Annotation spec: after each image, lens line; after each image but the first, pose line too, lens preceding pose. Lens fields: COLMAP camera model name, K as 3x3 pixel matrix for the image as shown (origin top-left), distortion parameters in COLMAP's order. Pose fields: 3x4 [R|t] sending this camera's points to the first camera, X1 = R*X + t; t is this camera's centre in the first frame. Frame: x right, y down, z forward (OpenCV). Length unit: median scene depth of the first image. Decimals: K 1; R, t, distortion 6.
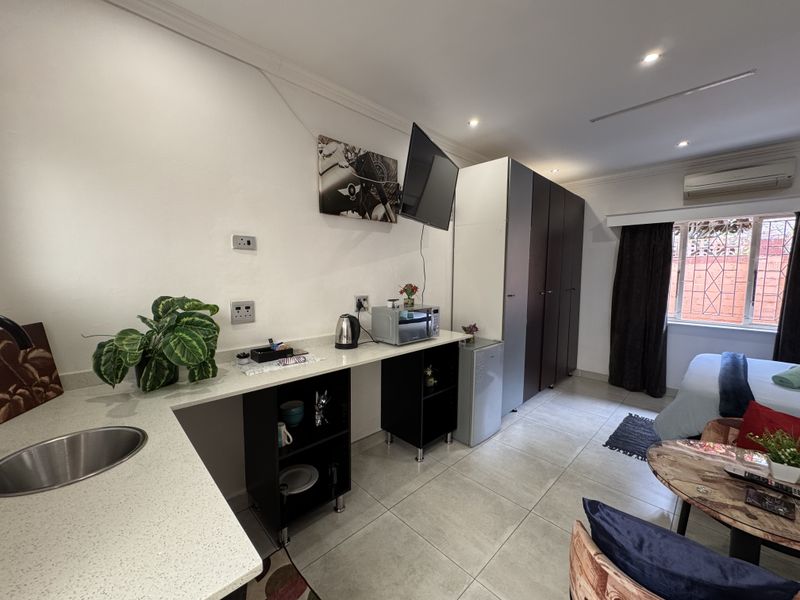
lens RADIAL K [[318.1, 0, 400.7], [0, 318.1, 299.5], [0, 0, 1]] dist [-0.001406, 0.000250]
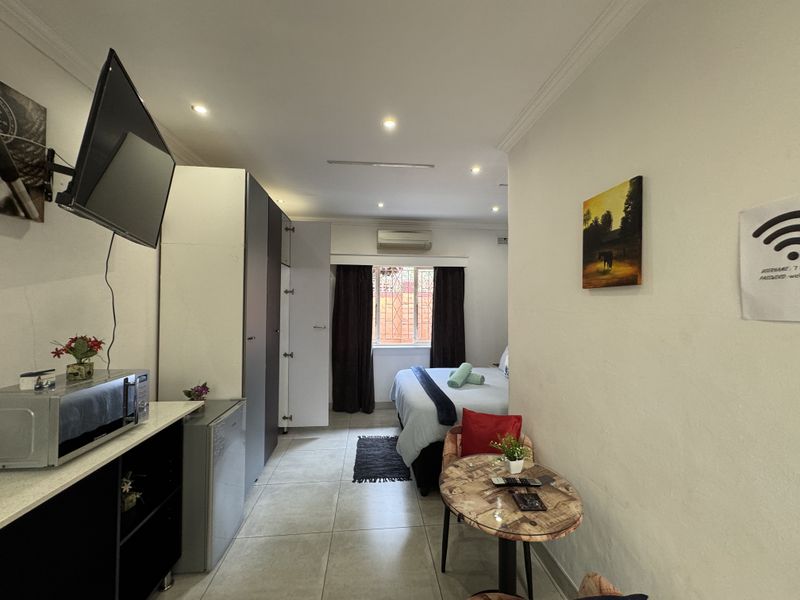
lens RADIAL K [[318.1, 0, 401.4], [0, 318.1, 299.2], [0, 0, 1]] dist [-0.001406, 0.000250]
pose [[0.623992, 0.008000, 0.781389, -0.051081], [0.063907, 0.996076, -0.061232, -0.040909], [-0.778813, 0.088145, 0.621032, 0.212193]]
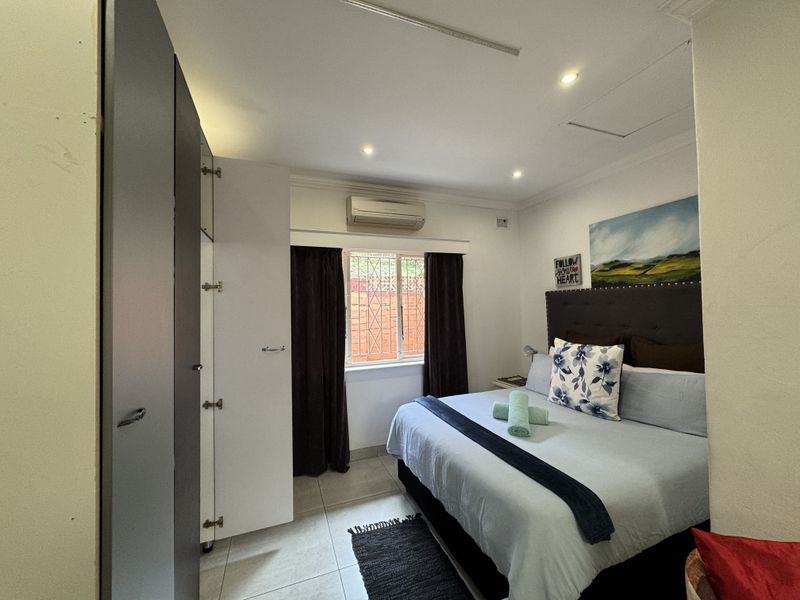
lens RADIAL K [[318.1, 0, 400.7], [0, 318.1, 297.3], [0, 0, 1]] dist [-0.001406, 0.000250]
pose [[0.395391, 0.005379, 0.918497, 0.210991], [0.099894, 0.993800, -0.048822, -0.083212], [-0.913064, 0.111057, 0.392402, 0.748623]]
